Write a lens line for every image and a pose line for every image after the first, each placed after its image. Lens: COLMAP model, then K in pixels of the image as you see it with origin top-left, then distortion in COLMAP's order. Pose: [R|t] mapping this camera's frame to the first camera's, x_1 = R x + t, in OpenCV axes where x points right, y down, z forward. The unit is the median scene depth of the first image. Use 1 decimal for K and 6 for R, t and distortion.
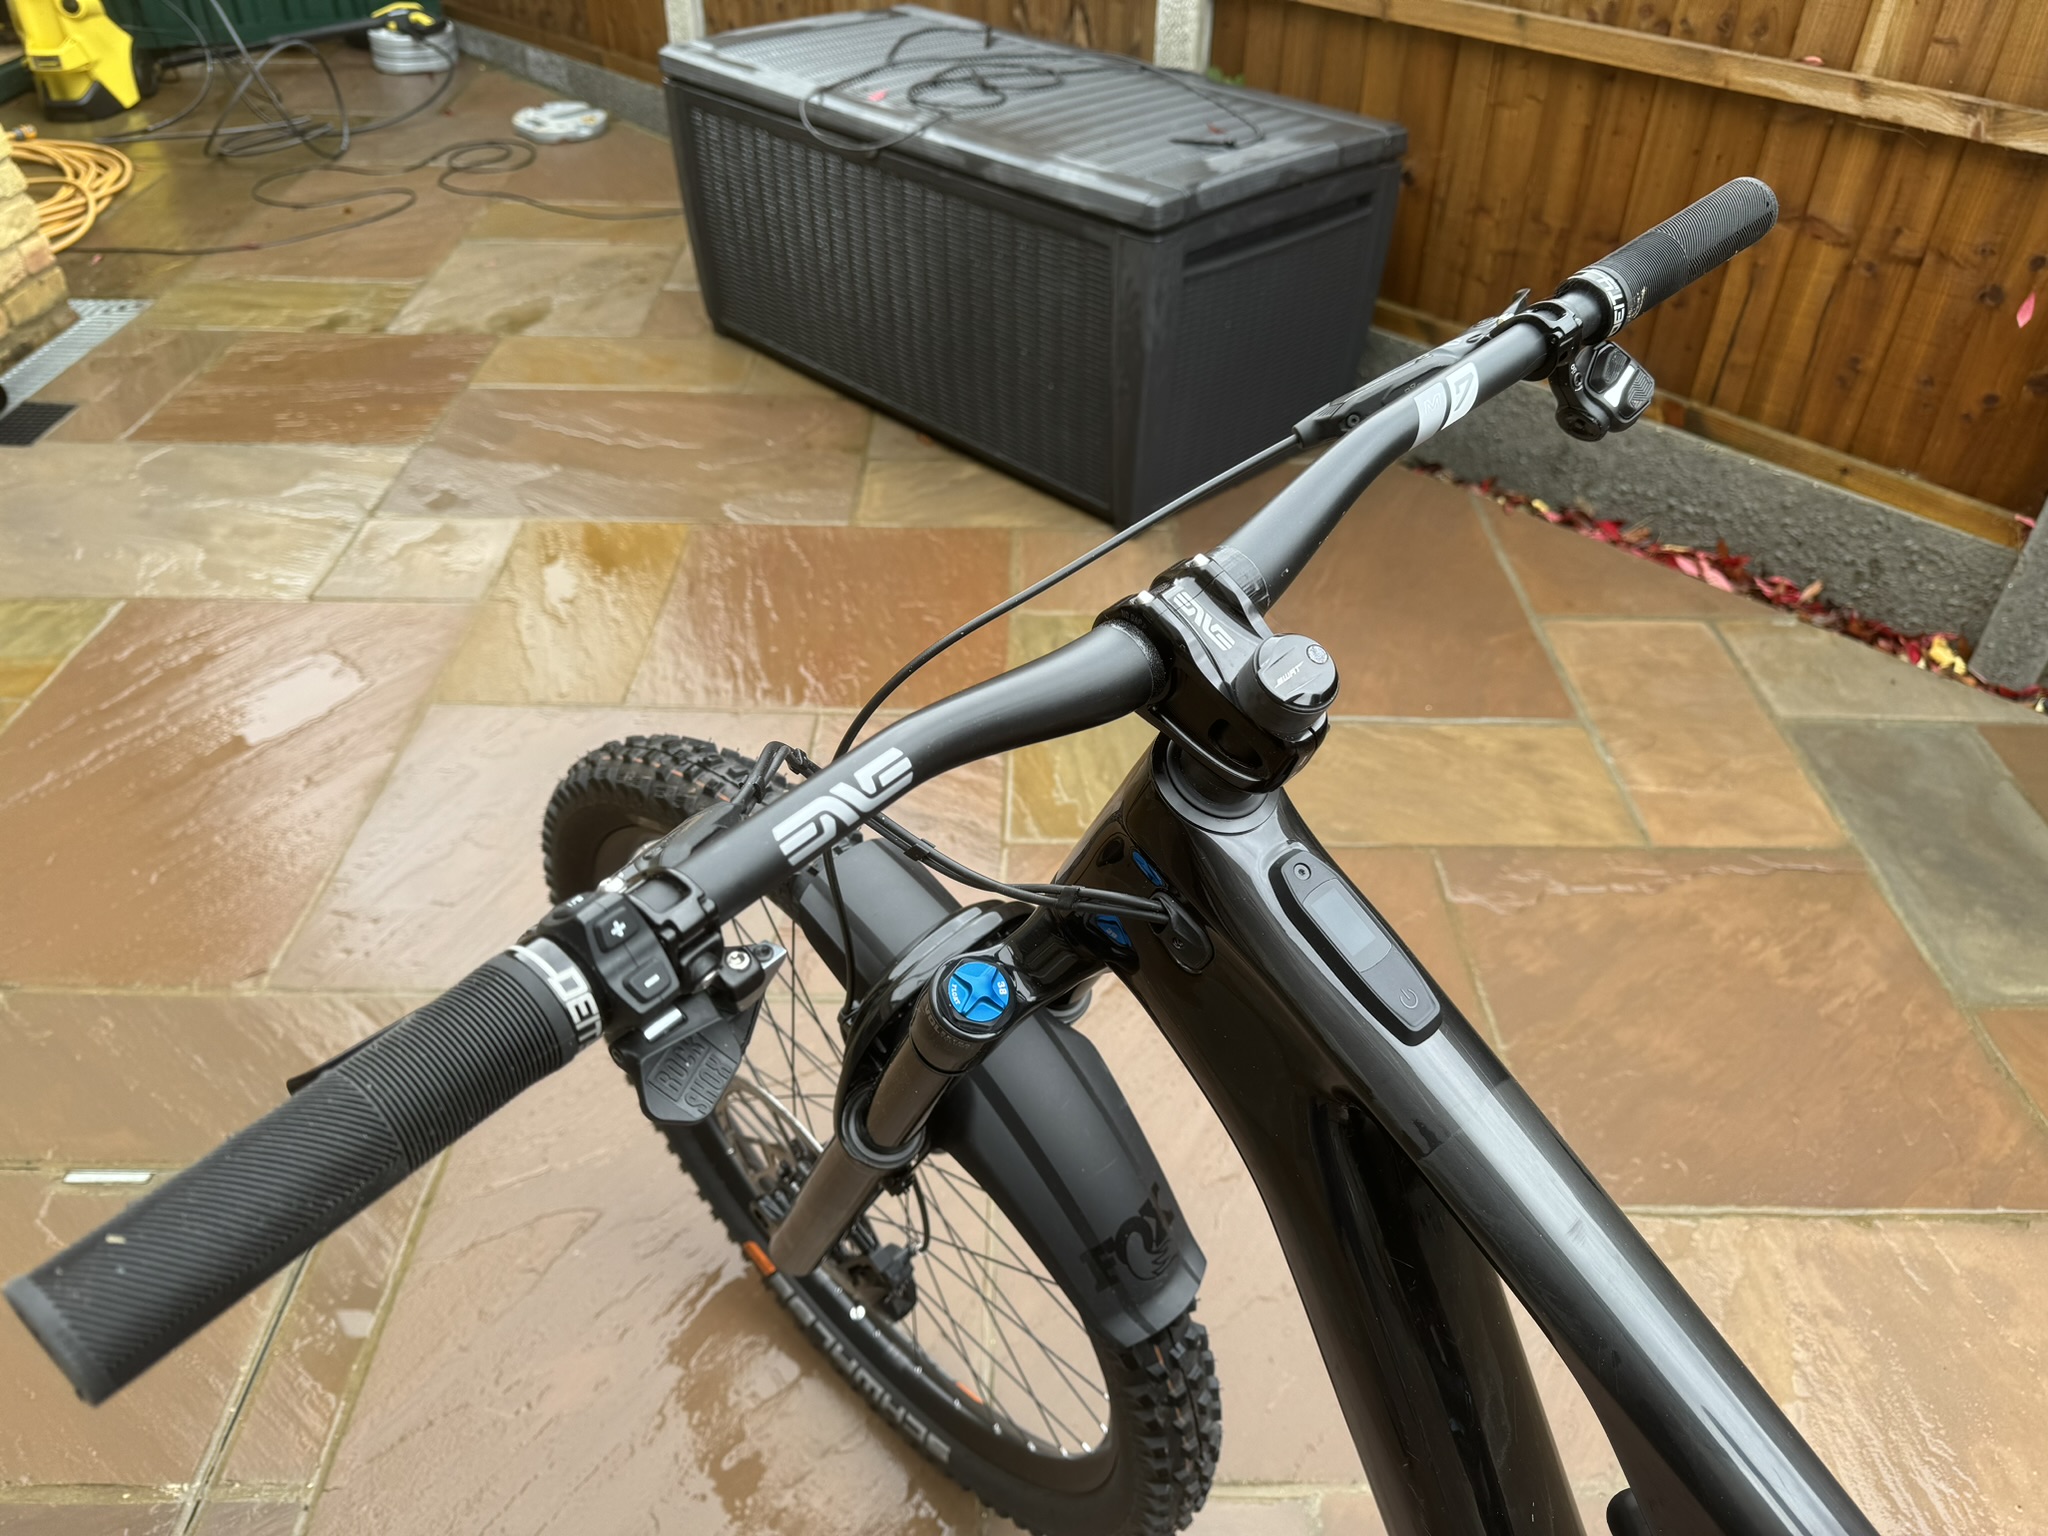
lens RADIAL K [[1422.6, 0, 1054.0], [0, 1422.6, 770.9], [0, 0, 1]] dist [-0.002659, -0.004611]
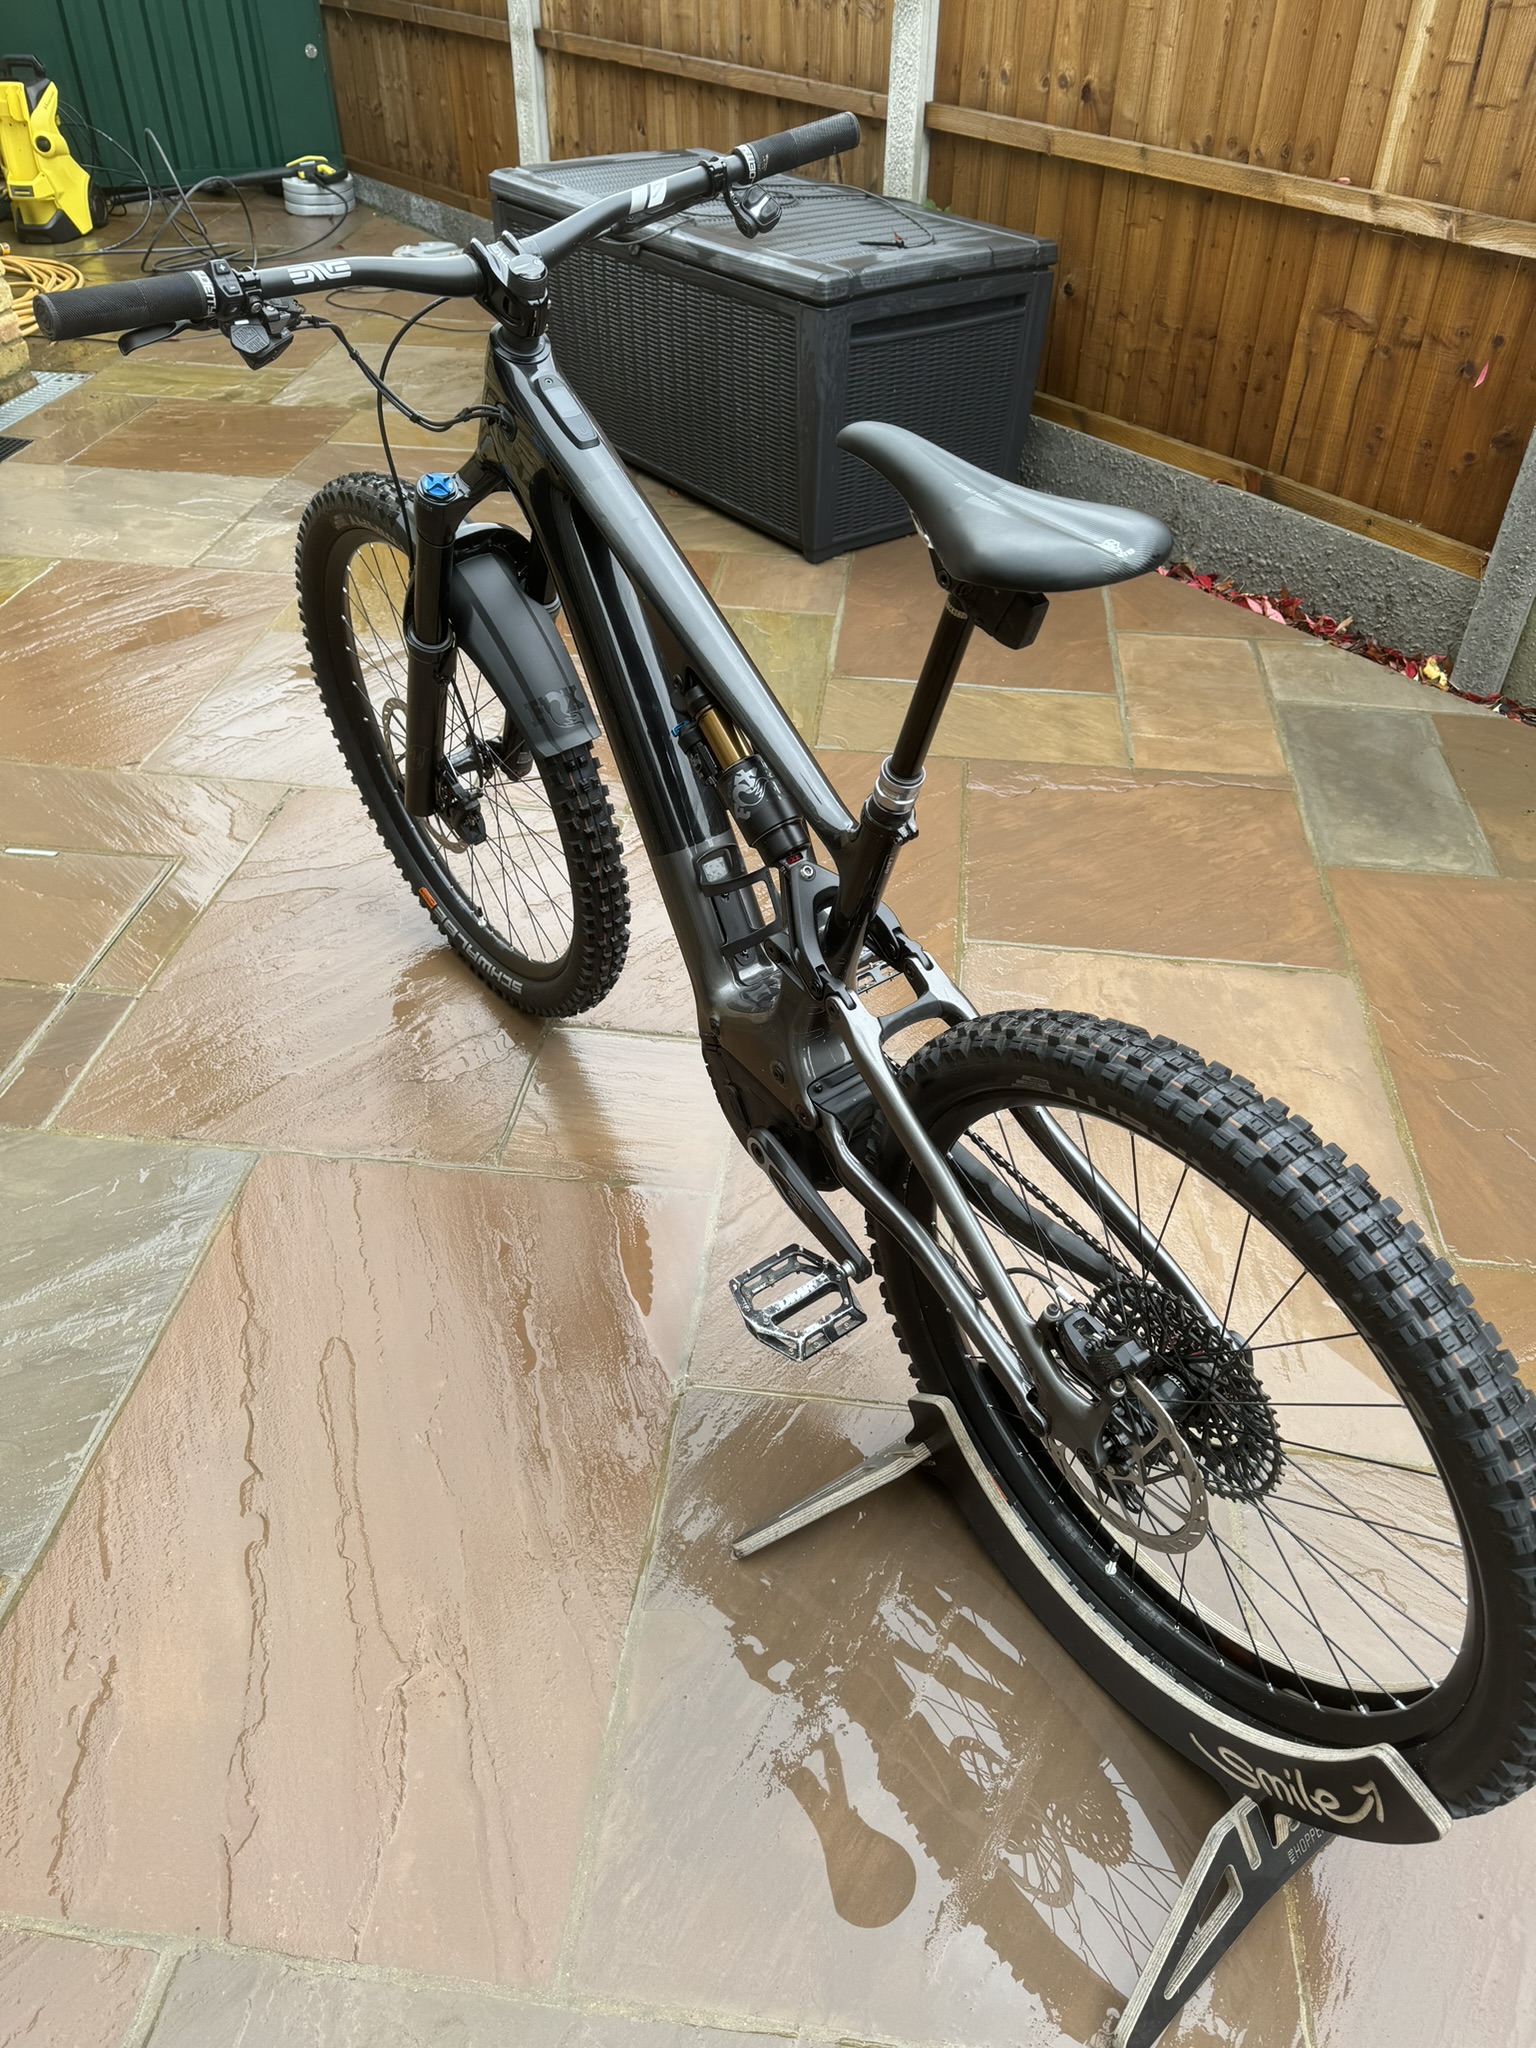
lens RADIAL K [[1451.8, 0, 805.1], [0, 1451.8, 1056.9], [0, 0, 1]] dist [0.003797, -0.004994]
pose [[0.992719, 0.079456, -0.090535, 0.213680], [-0.077259, 0.996631, 0.027529, 0.257652], [0.092417, -0.020334, 0.995513, -0.324438]]
